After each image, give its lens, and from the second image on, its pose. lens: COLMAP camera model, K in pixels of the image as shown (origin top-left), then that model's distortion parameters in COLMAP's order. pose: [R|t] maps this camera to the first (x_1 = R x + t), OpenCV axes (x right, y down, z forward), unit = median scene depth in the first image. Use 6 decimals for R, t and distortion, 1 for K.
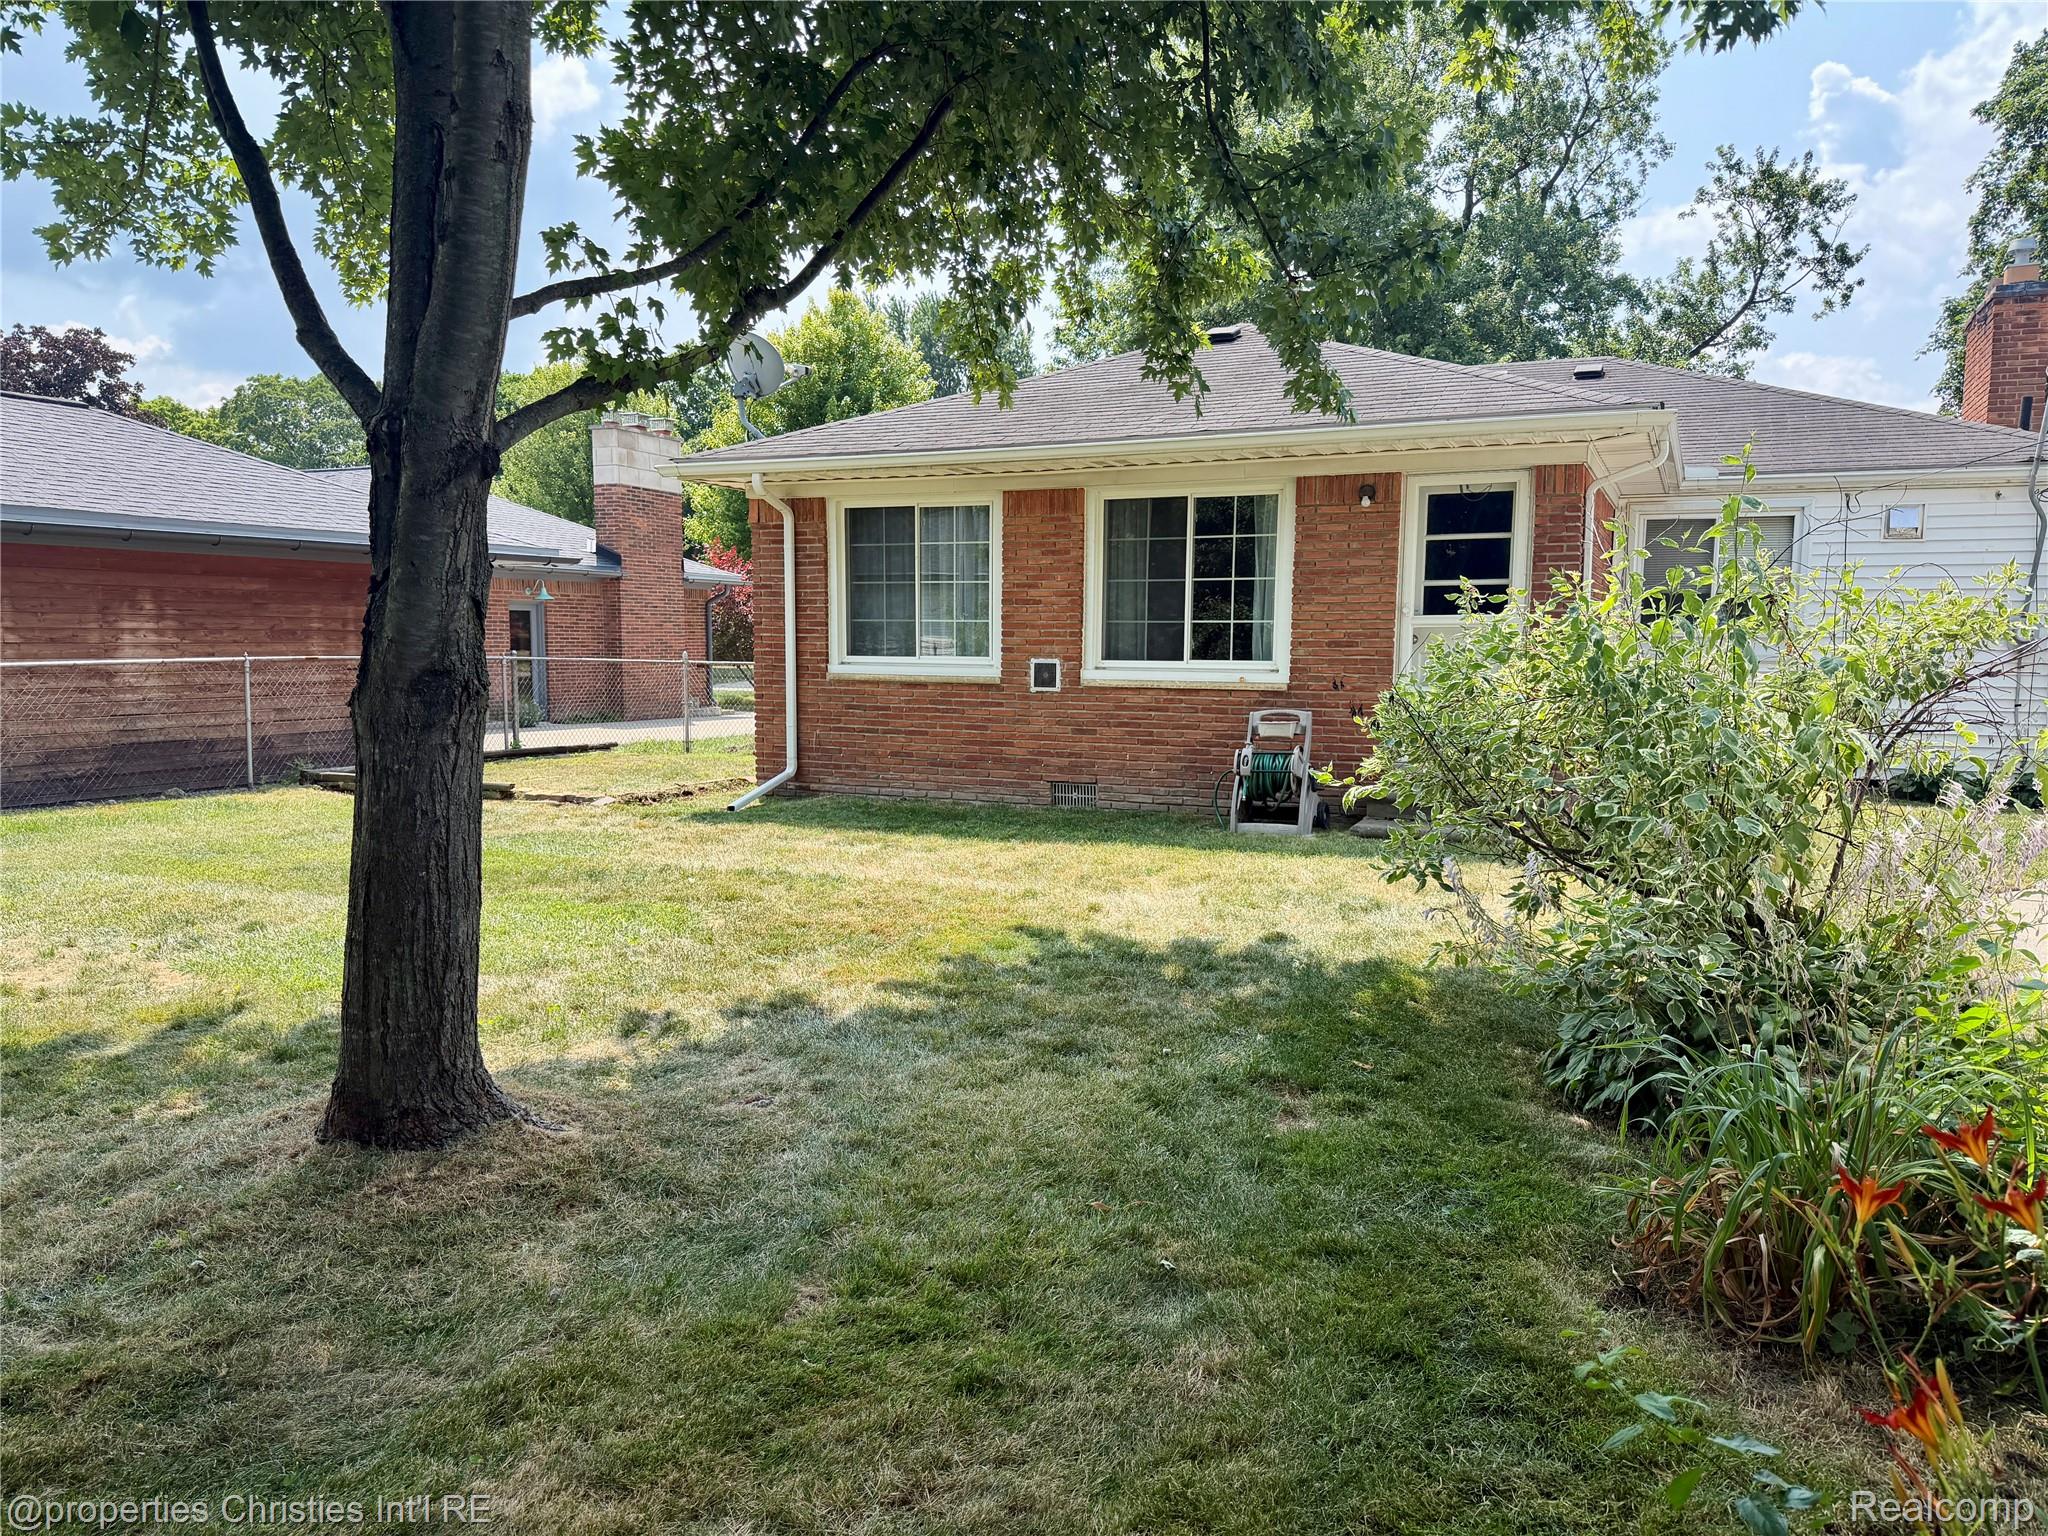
lens RADIAL K [[1442.9, 0, 1018.2], [0, 1442.9, 762.9], [0, 0, 1]] dist [0.018476, -0.027817]
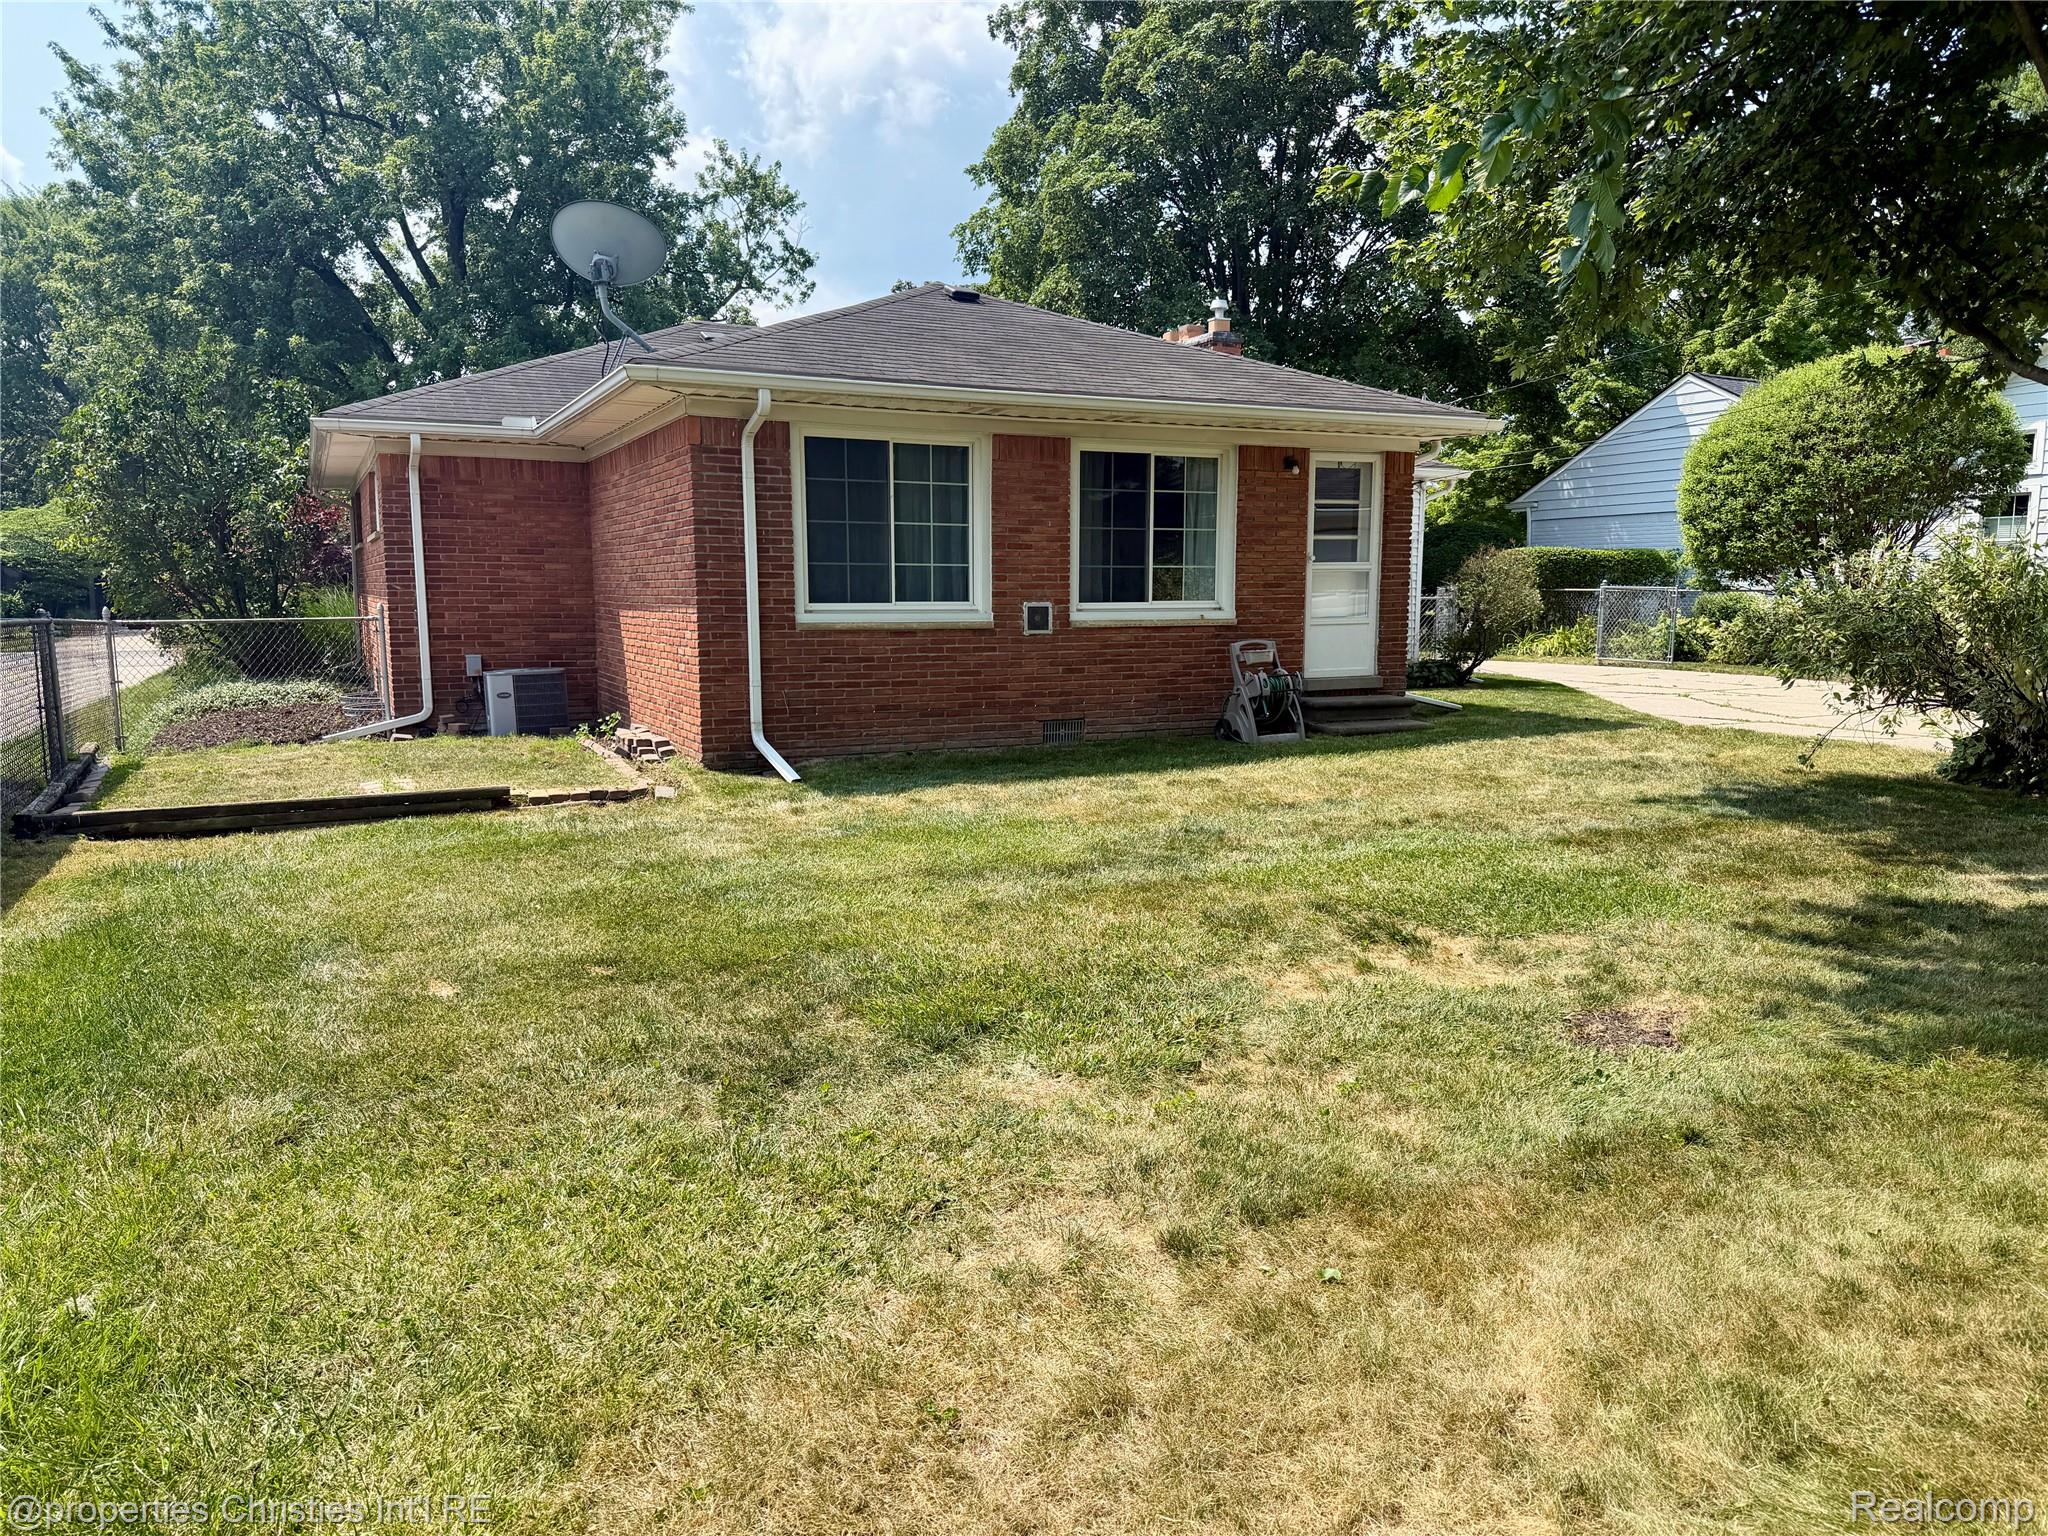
lens RADIAL K [[1442.9, 0, 1015.1], [0, 1442.9, 771.2], [0, 0, 1]] dist [0.018476, -0.027817]
pose [[0.619243, -0.105508, 0.778078, -0.810259], [0.073563, 0.994368, 0.076291, -0.031828], [-0.781746, 0.009995, 0.623517, 0.371767]]
